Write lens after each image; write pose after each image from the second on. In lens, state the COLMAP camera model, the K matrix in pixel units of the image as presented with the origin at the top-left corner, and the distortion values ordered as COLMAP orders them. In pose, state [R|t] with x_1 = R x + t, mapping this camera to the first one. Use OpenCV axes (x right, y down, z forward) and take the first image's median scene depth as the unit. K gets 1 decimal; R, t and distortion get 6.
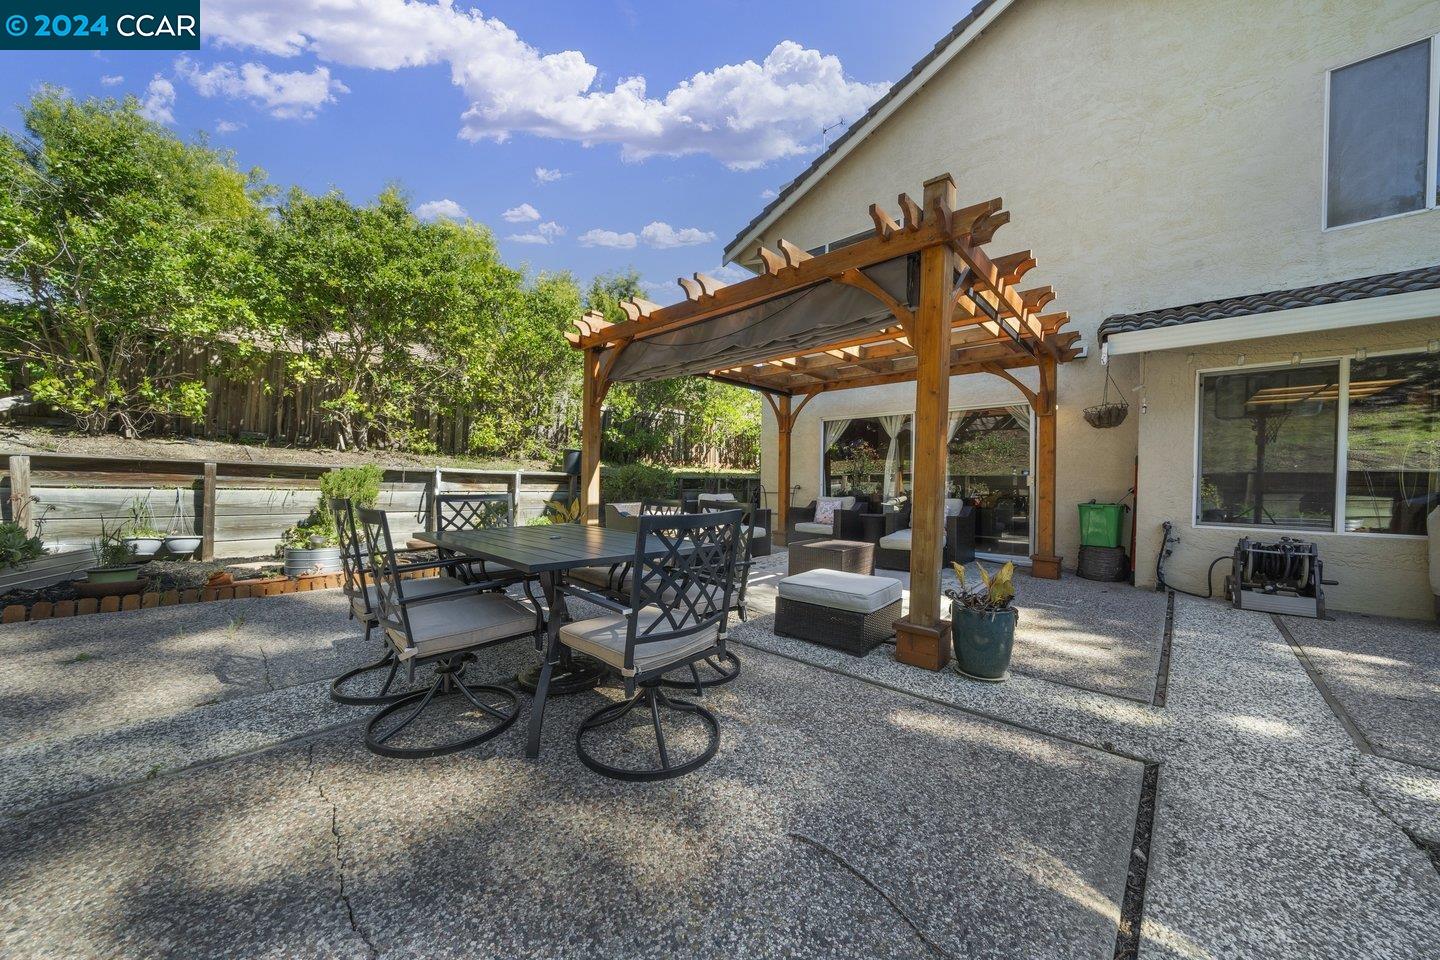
lens RADIAL K [[500.7, 0, 721.8], [0, 500.7, 482.5], [0, 0, 1]] dist [-0.002959, 0.000086]
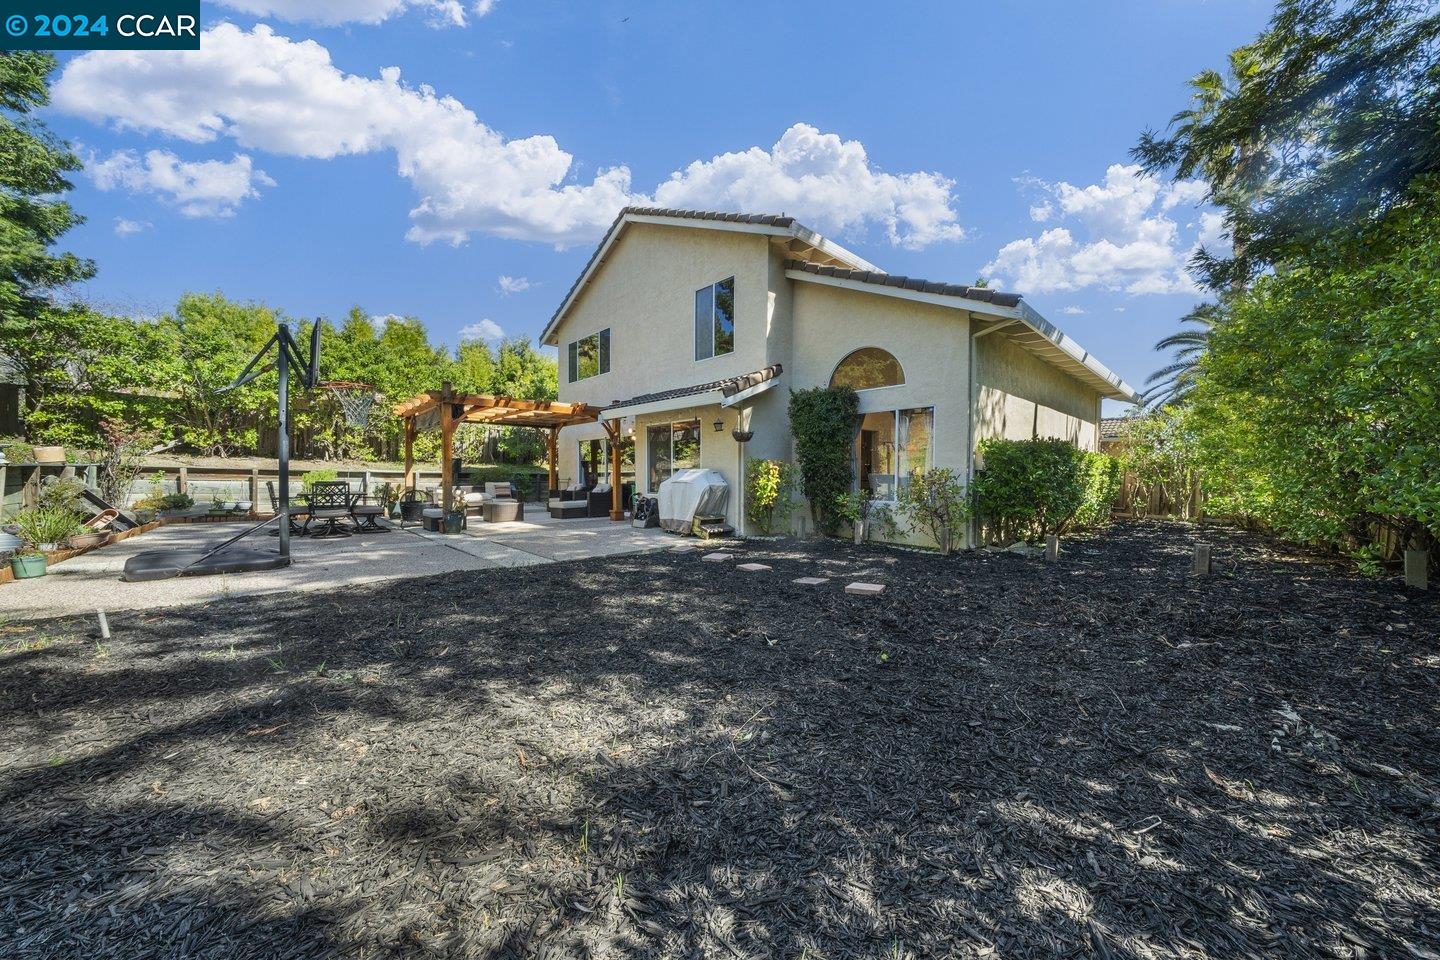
lens RADIAL K [[493.0, 0, 718.6], [0, 493.0, 481.9], [0, 0, 1]] dist [-0.007261, 0.000140]
pose [[0.996276, -0.009129, -0.085731, 1.120163], [0.010014, 0.999901, 0.009903, 0.014767], [0.085632, -0.010725, 0.996269, -0.920076]]
